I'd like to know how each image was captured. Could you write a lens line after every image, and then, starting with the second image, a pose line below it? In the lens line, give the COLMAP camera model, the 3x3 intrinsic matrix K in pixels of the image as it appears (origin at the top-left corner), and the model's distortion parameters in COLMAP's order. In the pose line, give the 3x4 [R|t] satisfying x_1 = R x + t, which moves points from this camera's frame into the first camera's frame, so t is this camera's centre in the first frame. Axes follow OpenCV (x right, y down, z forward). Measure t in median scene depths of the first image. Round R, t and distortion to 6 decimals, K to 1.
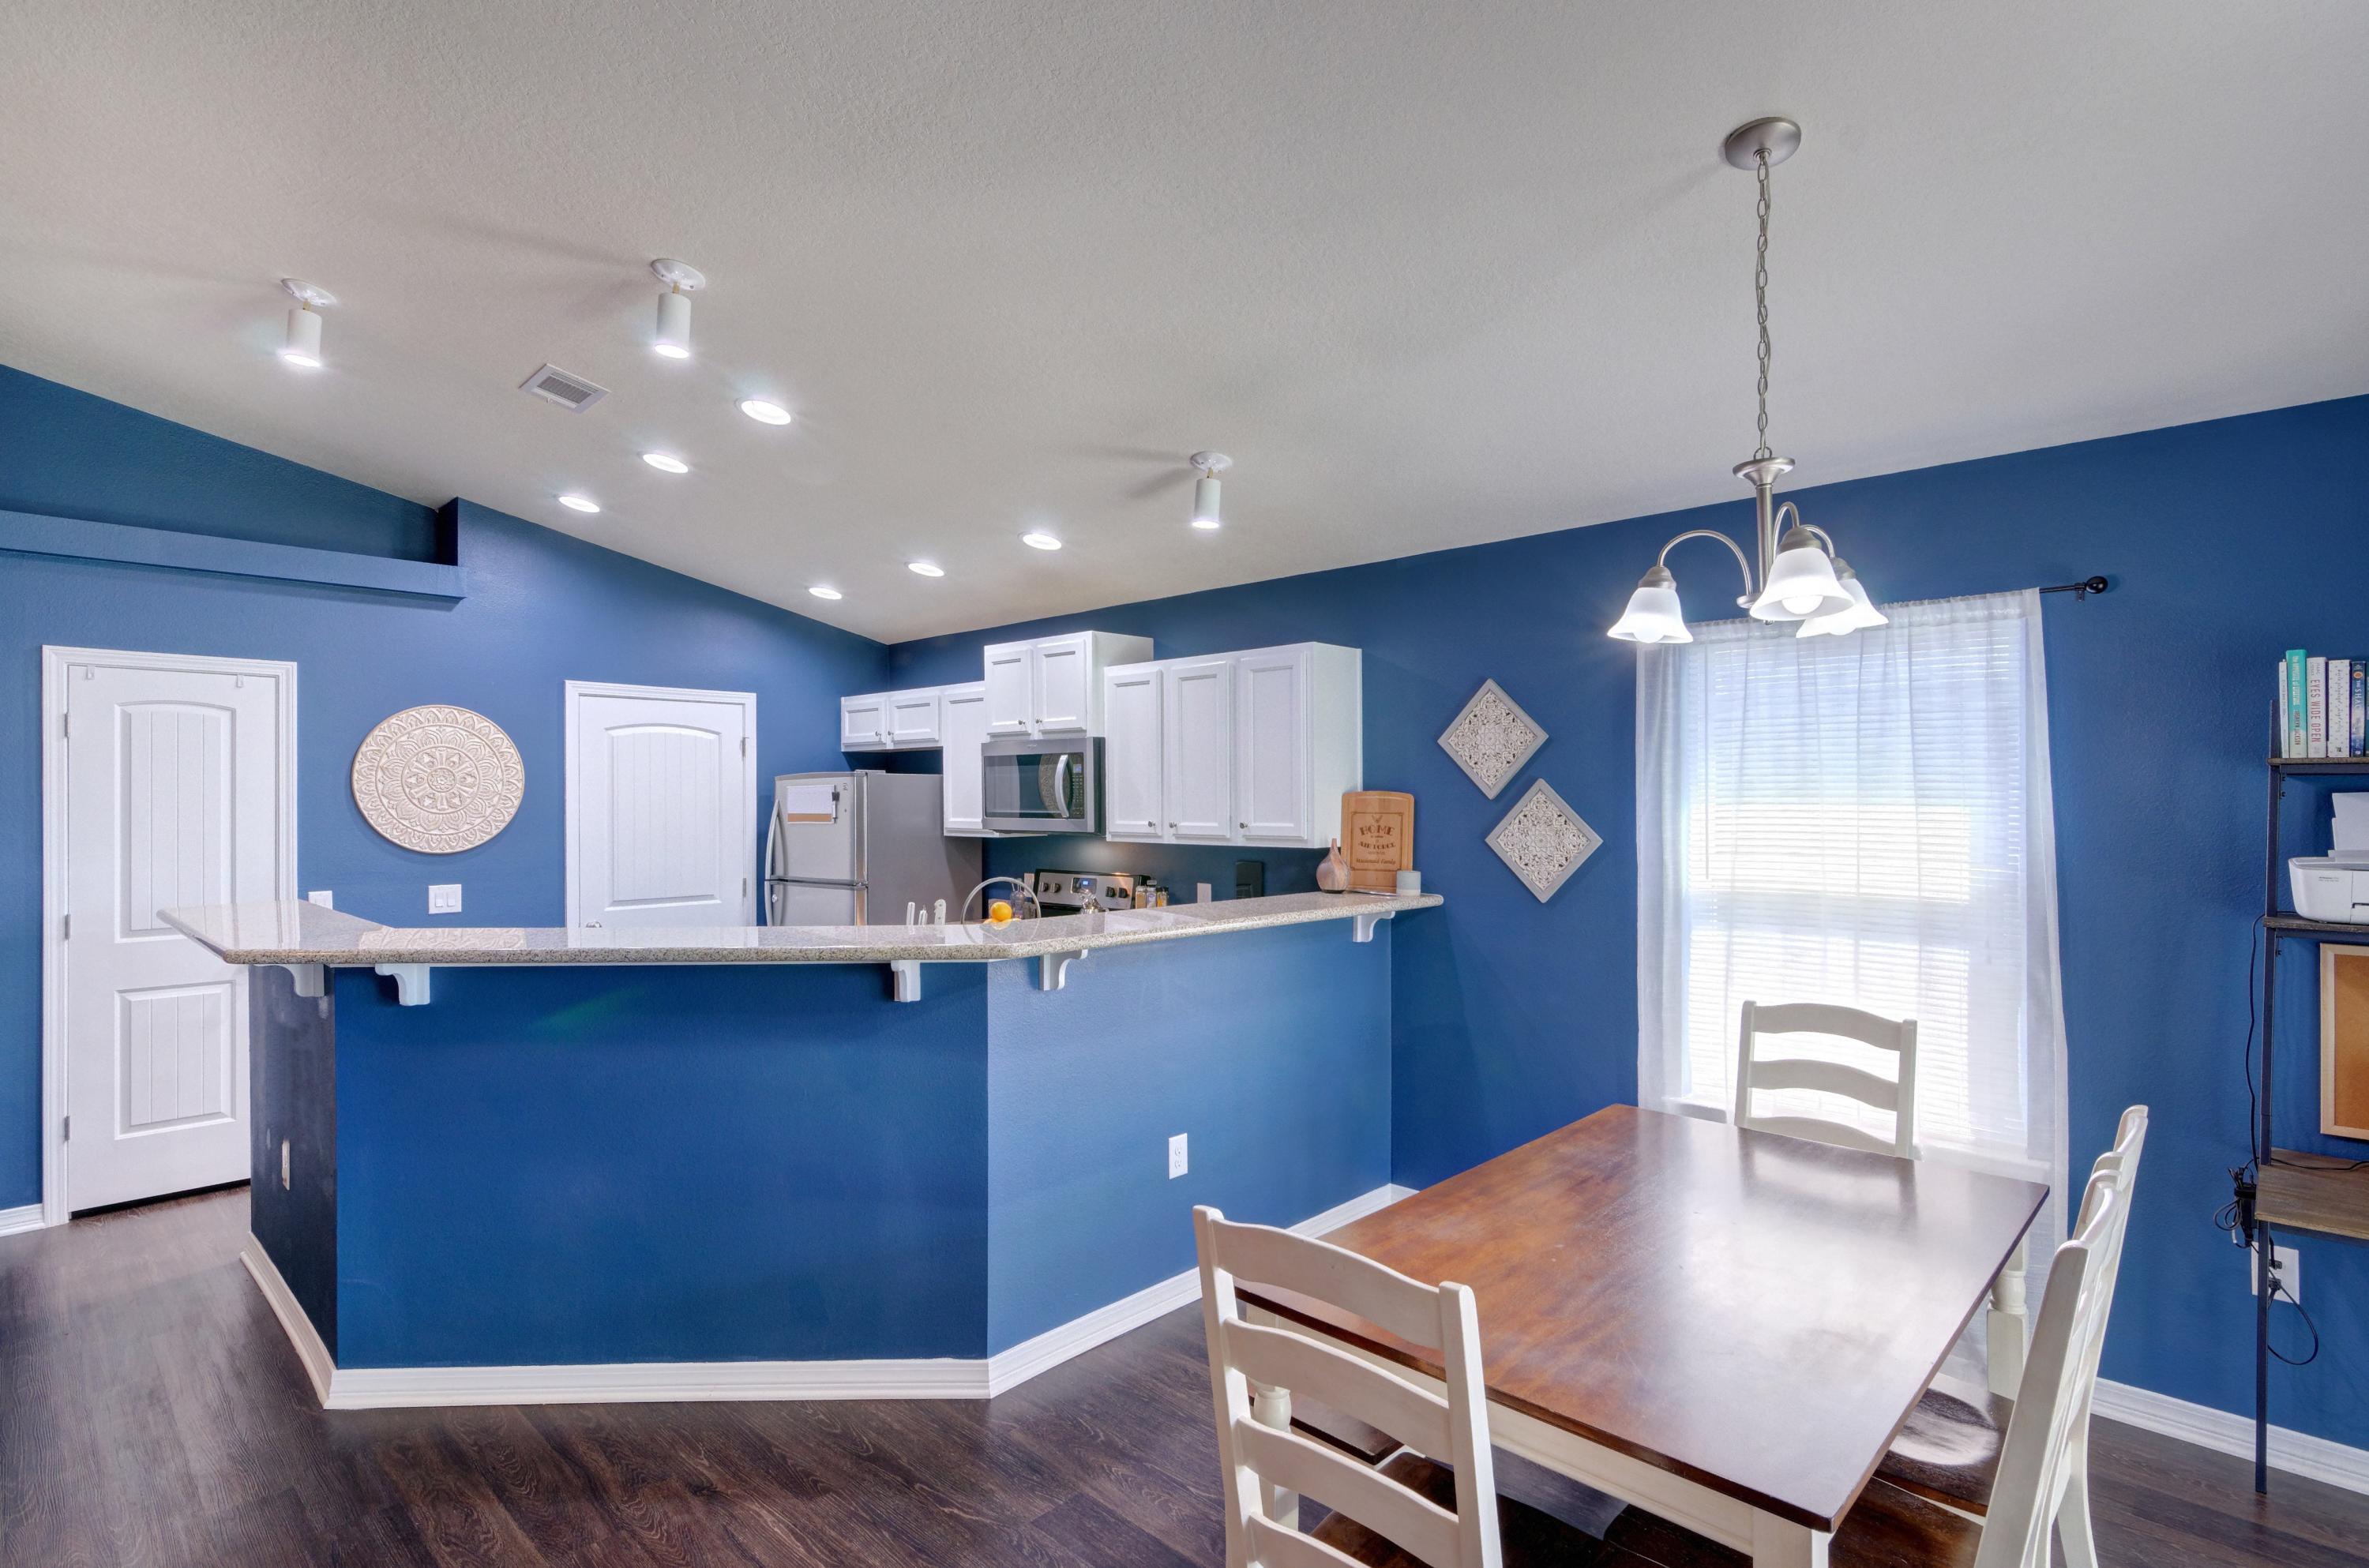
lens RADIAL K [[1150.5, 0, 1190.1], [0, 1150.5, 791.2], [0, 0, 1]] dist [0.002452, 0.000472]
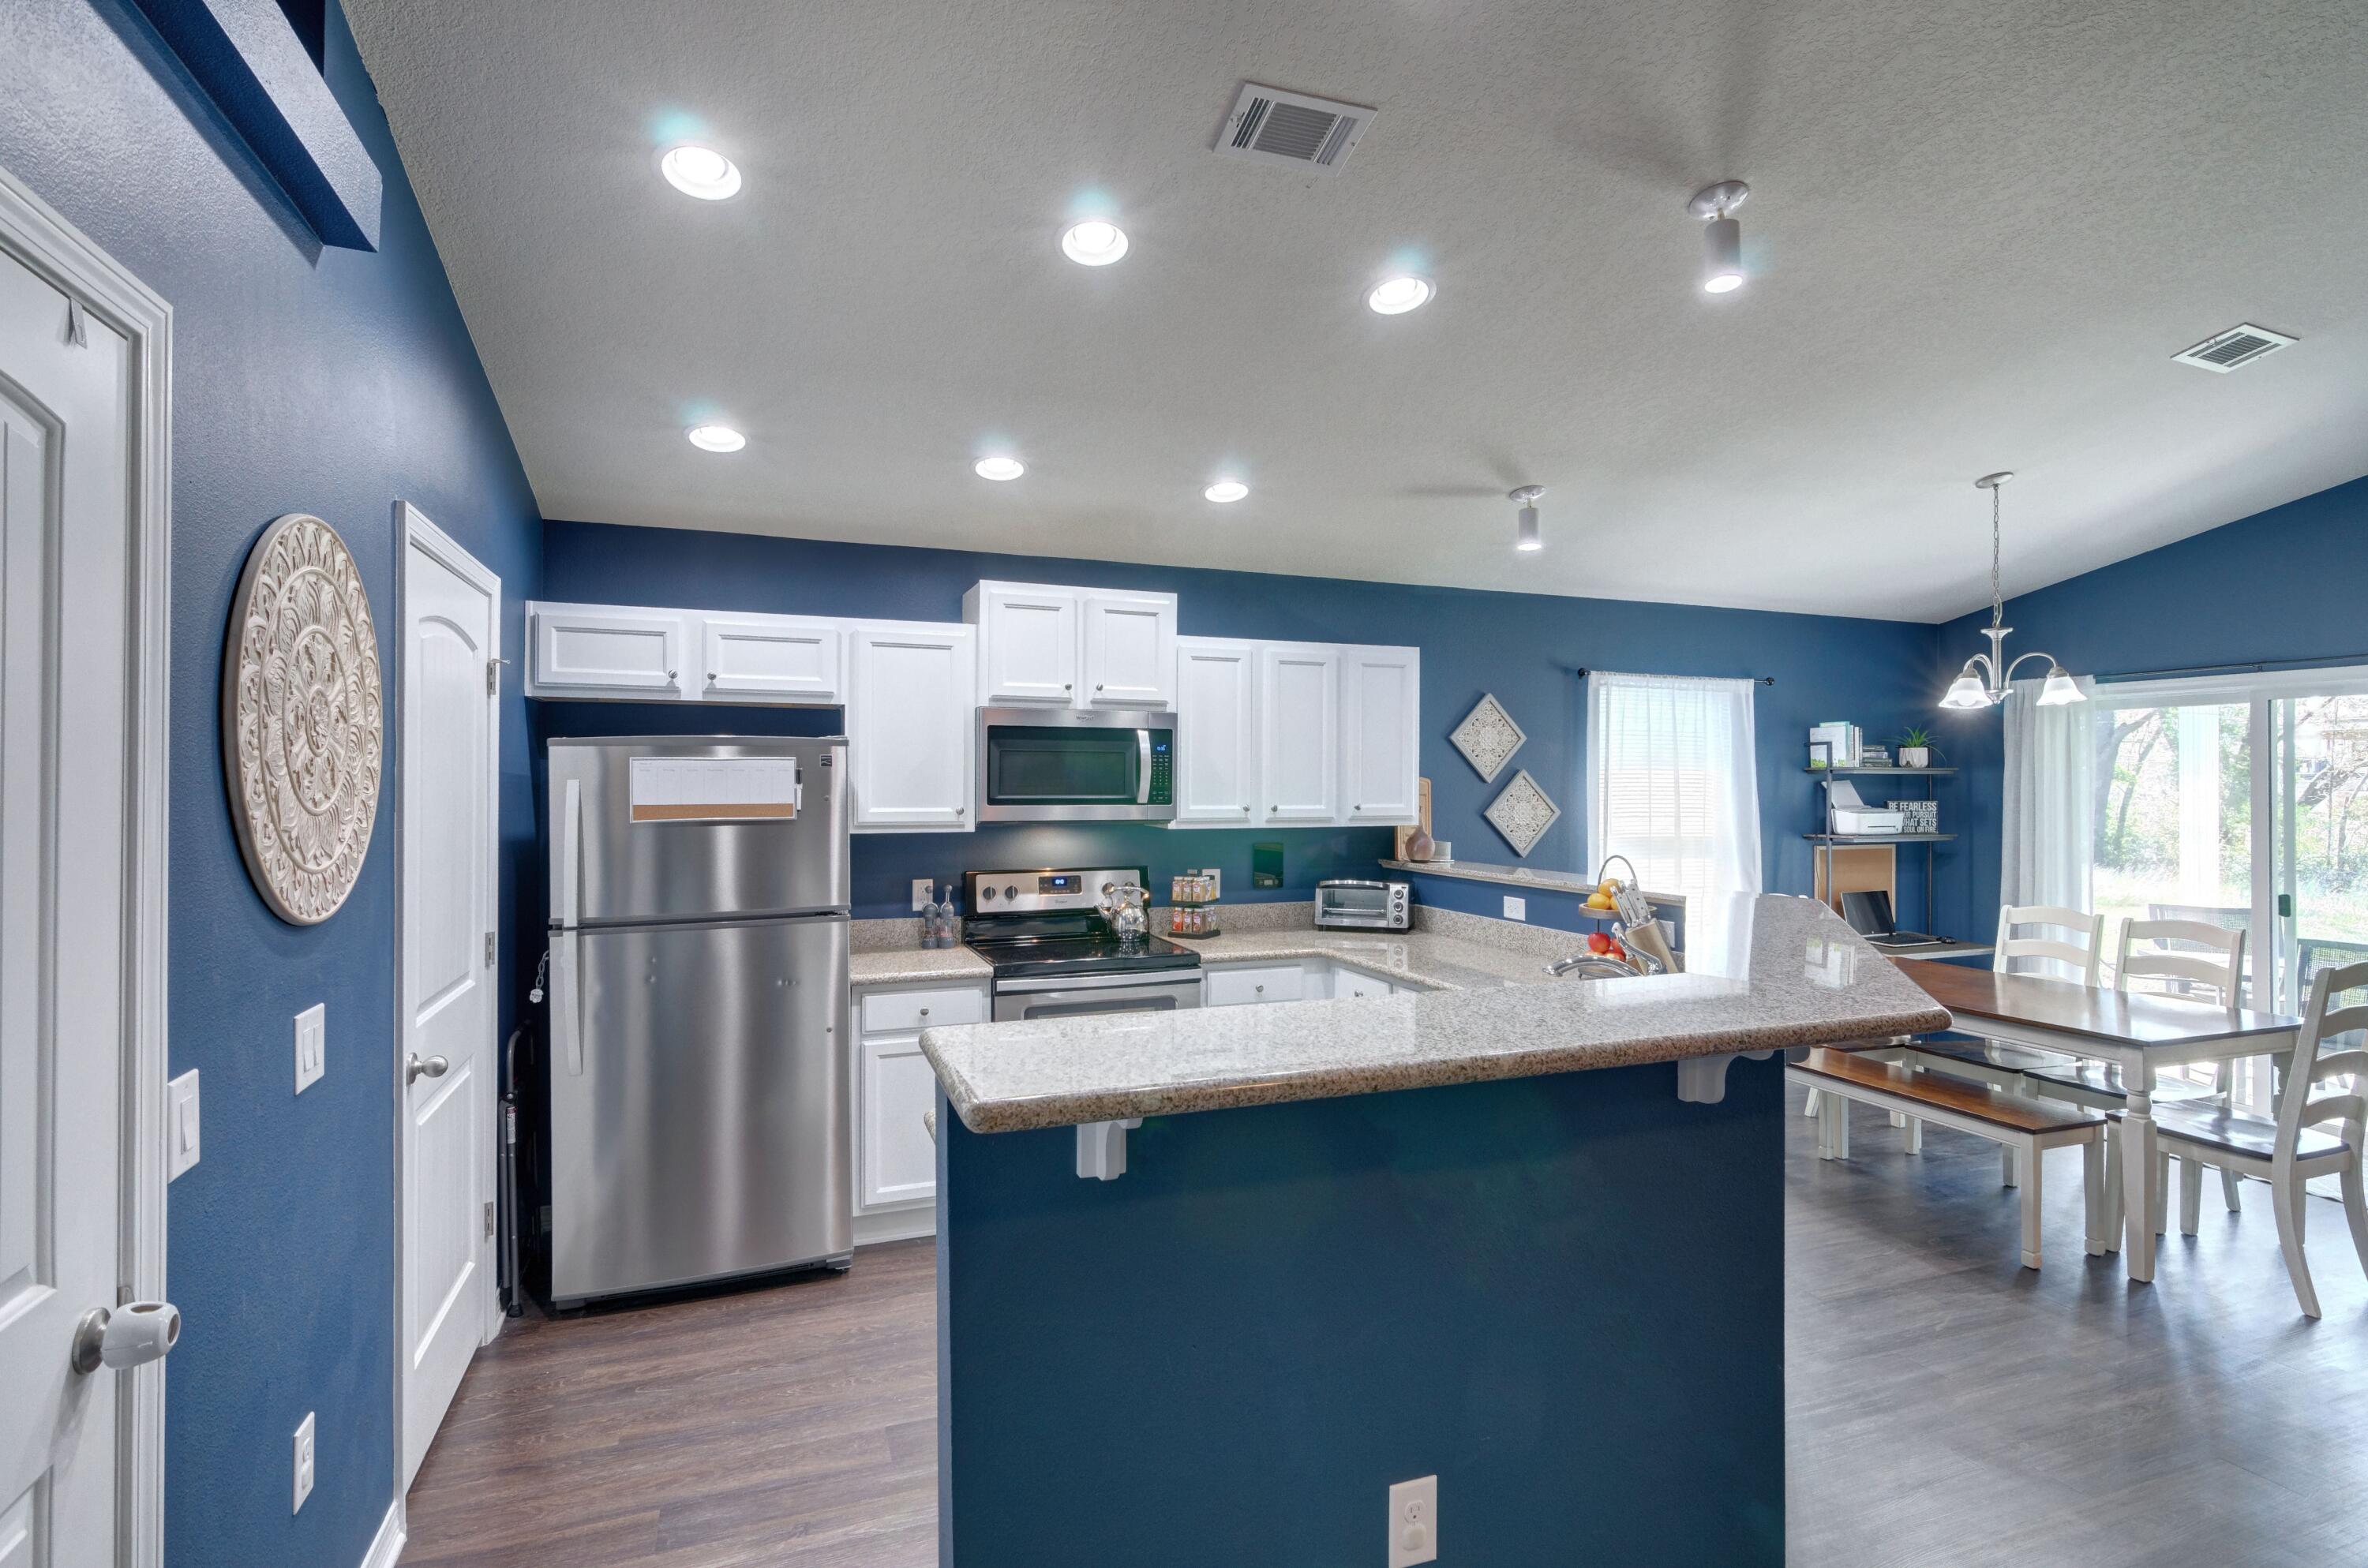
lens RADIAL K [[1137.5, 0, 1194.4], [0, 1137.5, 774.6], [0, 0, 1]] dist [0.002231, -0.000324]
pose [[0.428325, 0.010171, 0.903567, -1.005561], [-0.007629, 0.999942, -0.007640, 0.008773], [-0.903593, -0.003621, 0.428378, 0.697680]]
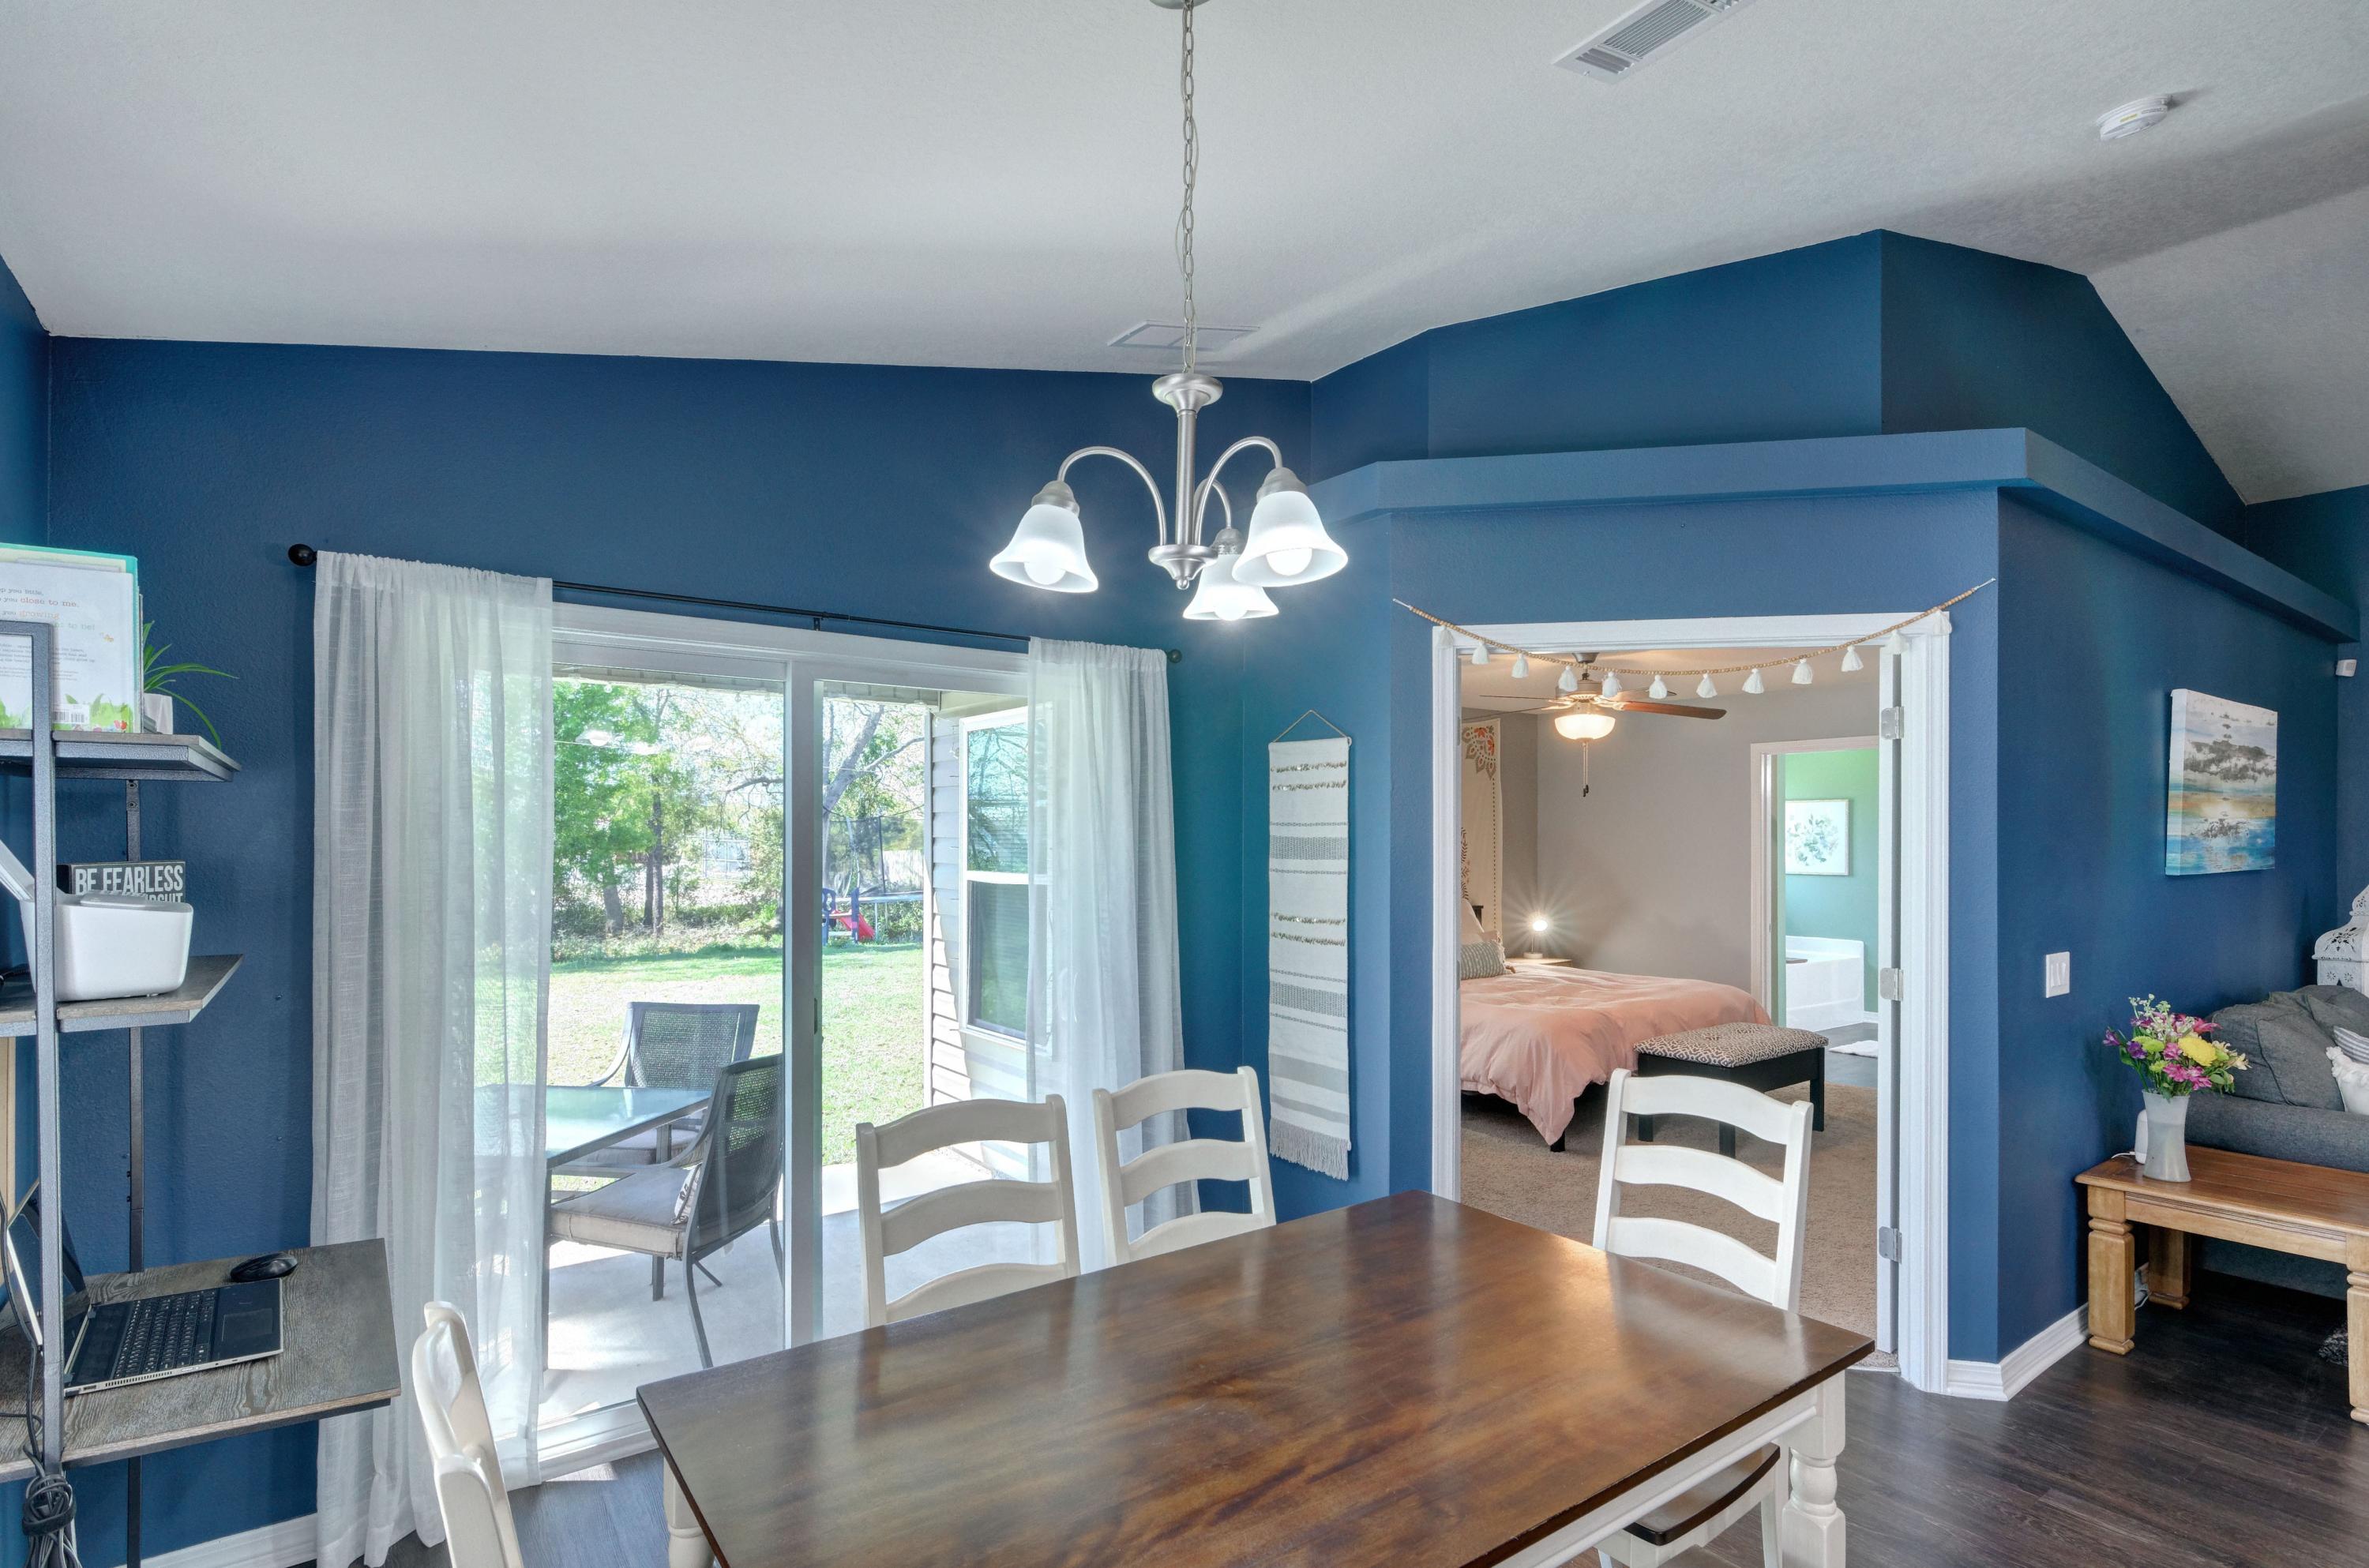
lens RADIAL K [[1155.2, 0, 1175.3], [0, 1155.2, 842.2], [0, 0, 1]] dist [0.004478, 0.000027]
pose [[-0.982646, -0.001390, 0.185483, 0.167531], [-0.002067, 0.999992, -0.003453, 0.017142], [-0.185477, -0.003777, -0.982641, 0.864140]]
